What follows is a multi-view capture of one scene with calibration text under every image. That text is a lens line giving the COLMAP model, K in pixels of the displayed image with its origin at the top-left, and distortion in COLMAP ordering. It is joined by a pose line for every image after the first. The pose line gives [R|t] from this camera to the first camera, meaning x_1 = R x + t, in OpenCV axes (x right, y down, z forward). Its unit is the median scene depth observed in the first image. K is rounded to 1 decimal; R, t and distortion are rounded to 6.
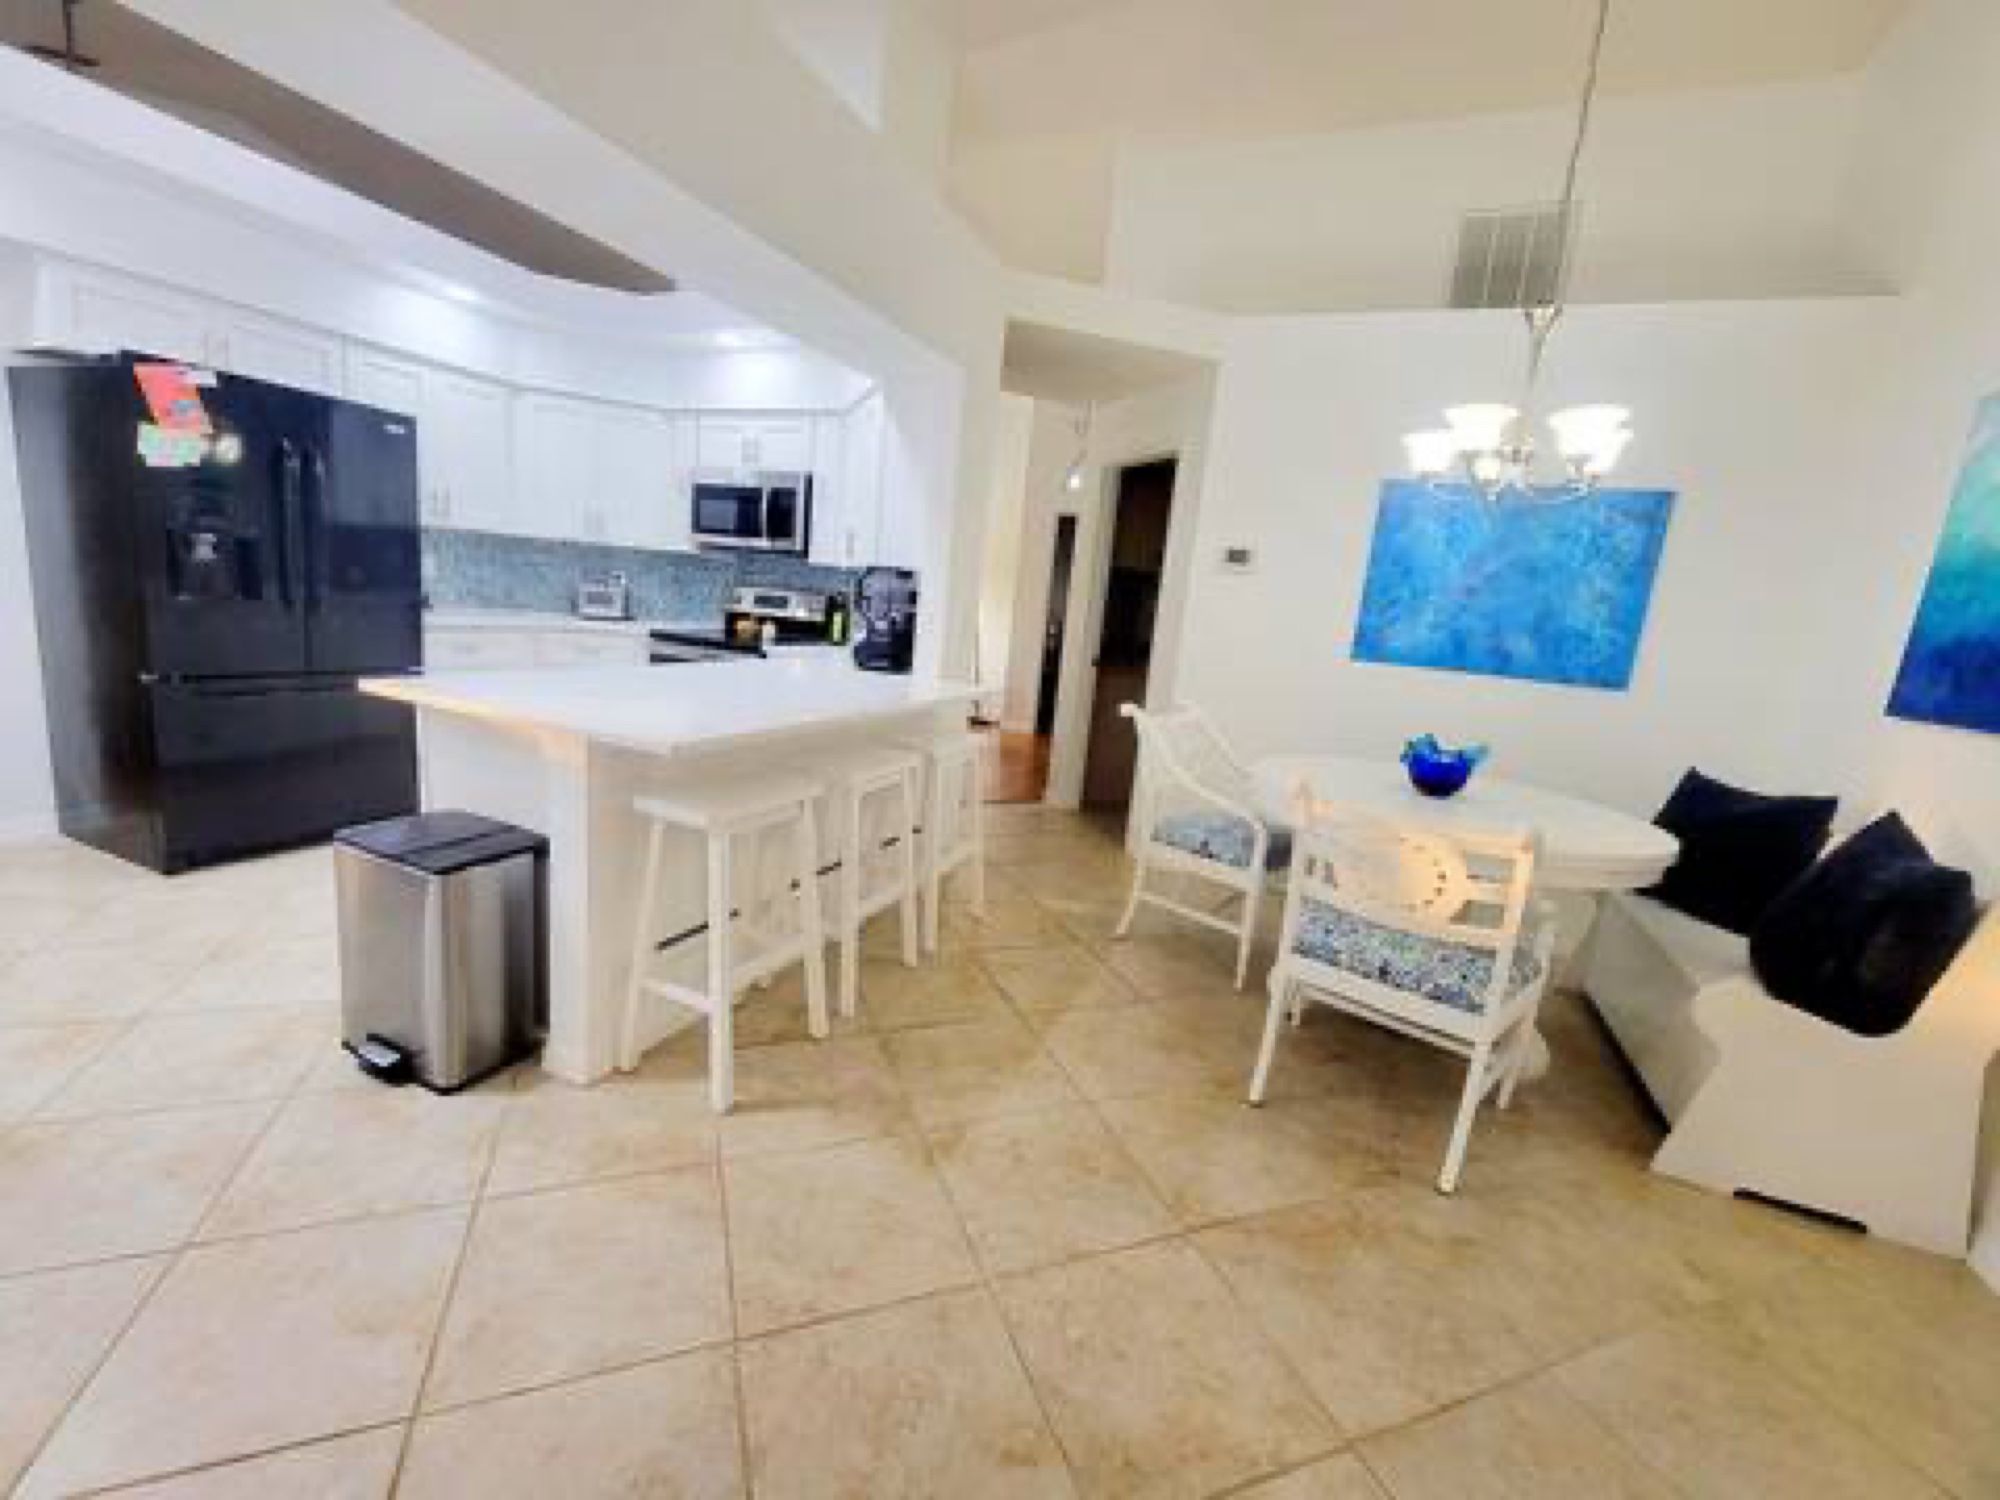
lens RADIAL K [[803.9, 0, 1000.0], [0, 803.9, 750.0], [0, 0, 1]] dist [0.000793, -0.000069]
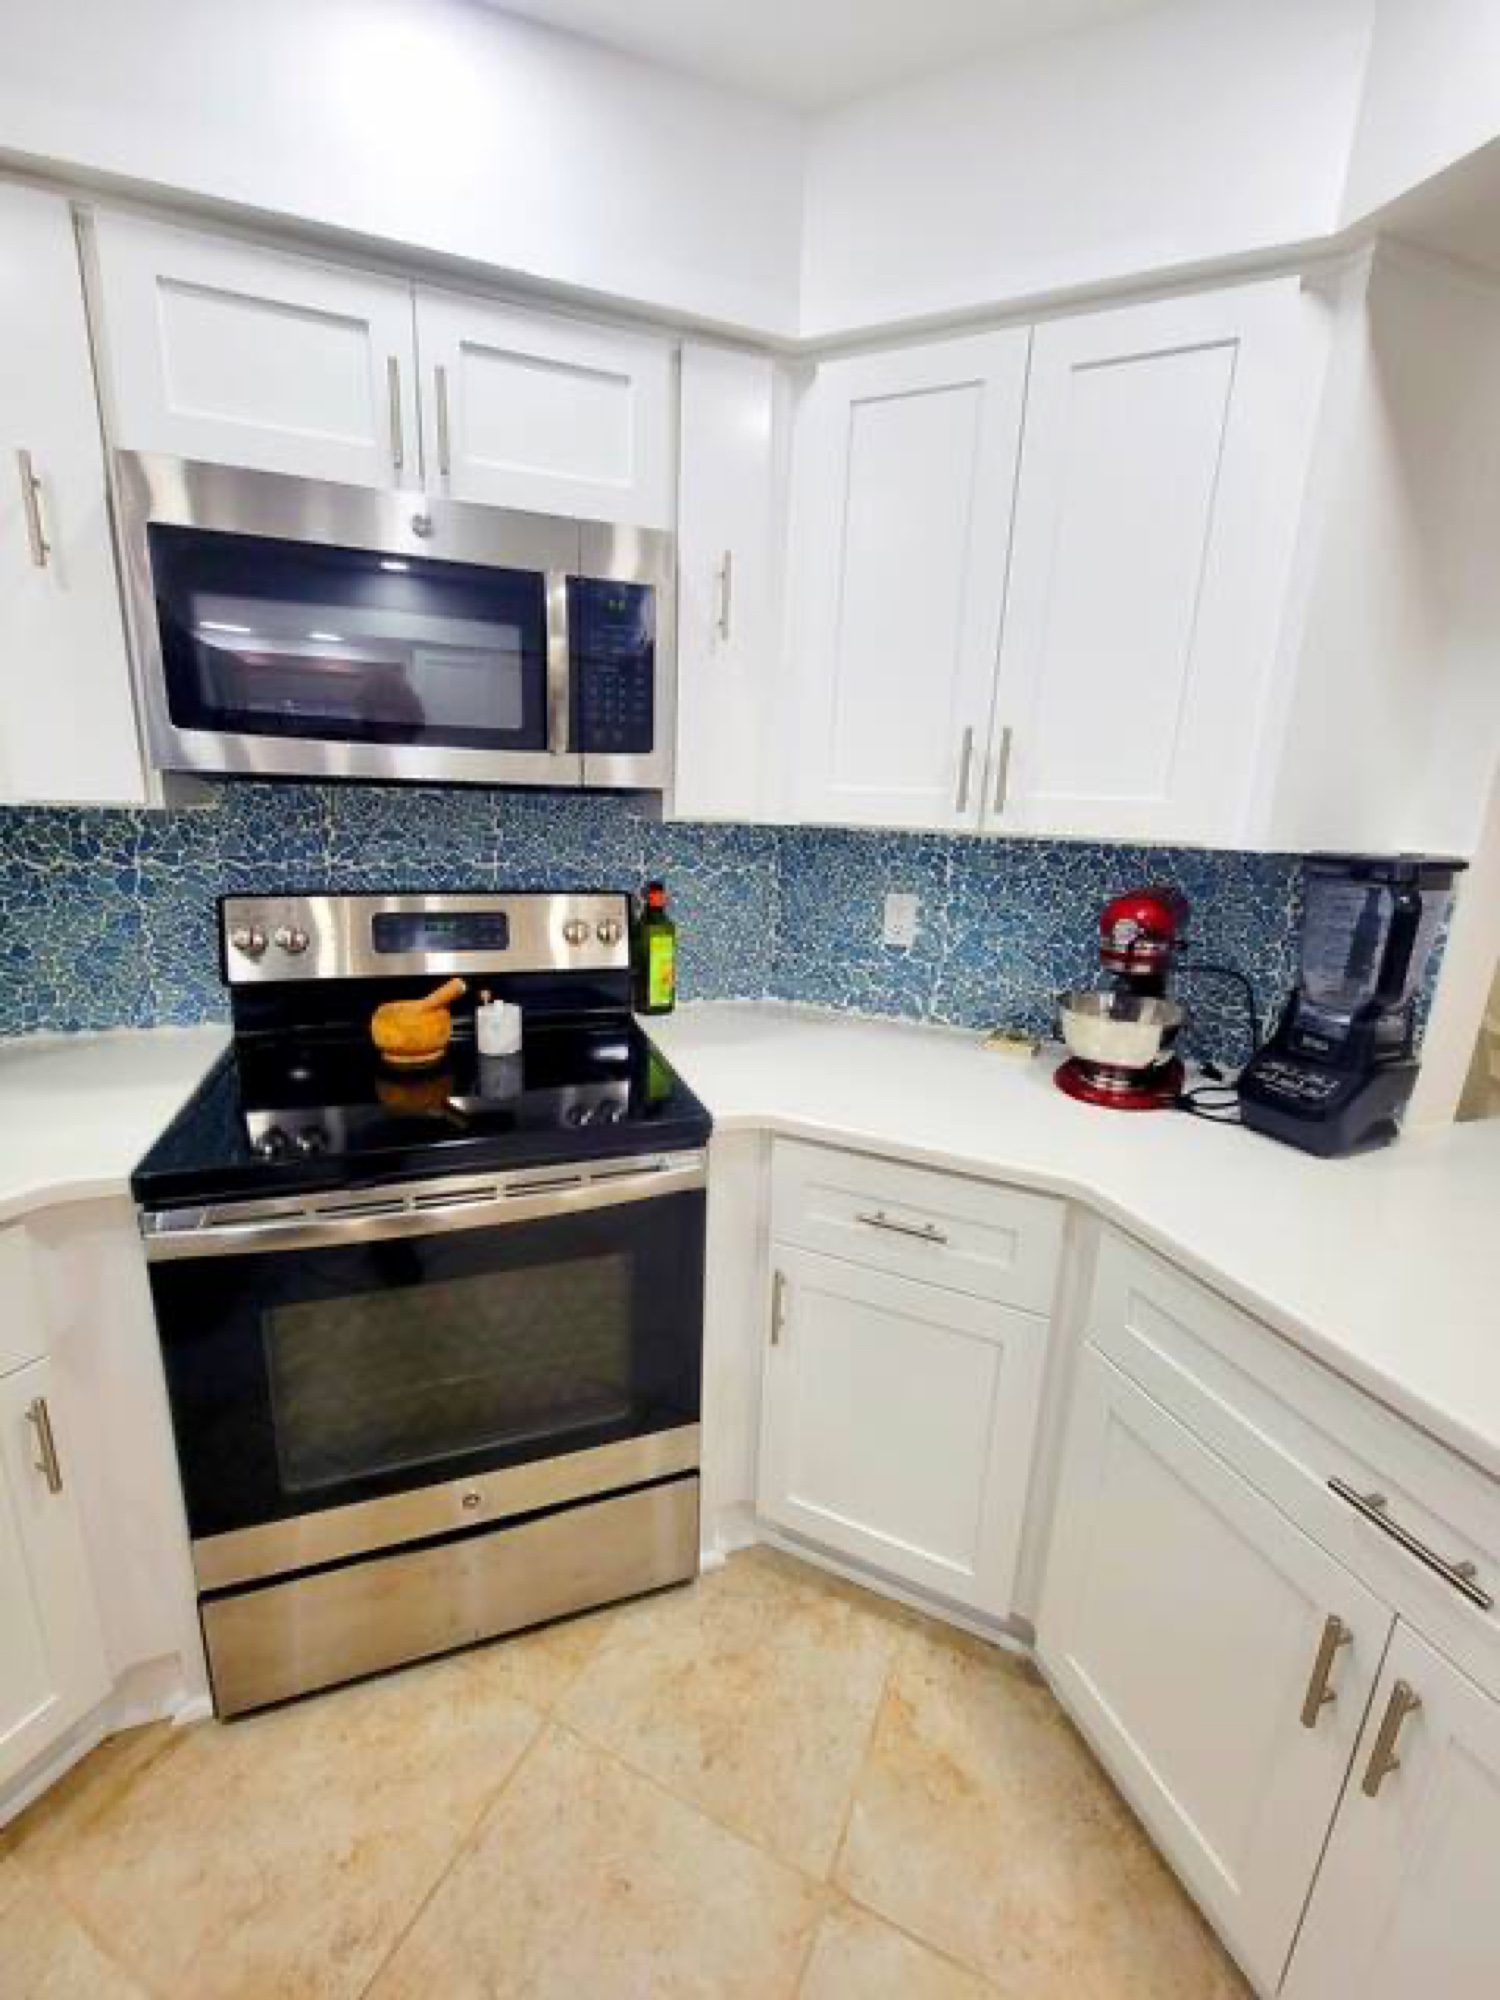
lens RADIAL K [[803.9, 0, 750.0], [0, 803.9, 1000.0], [0, 0, 1]] dist [0.000793, -0.000069]
pose [[0.727306, -0.232621, 0.645689, -0.433521], [0.164023, 0.972459, 0.165589, -0.199548], [-0.666425, -0.014526, 0.745430, 0.691463]]
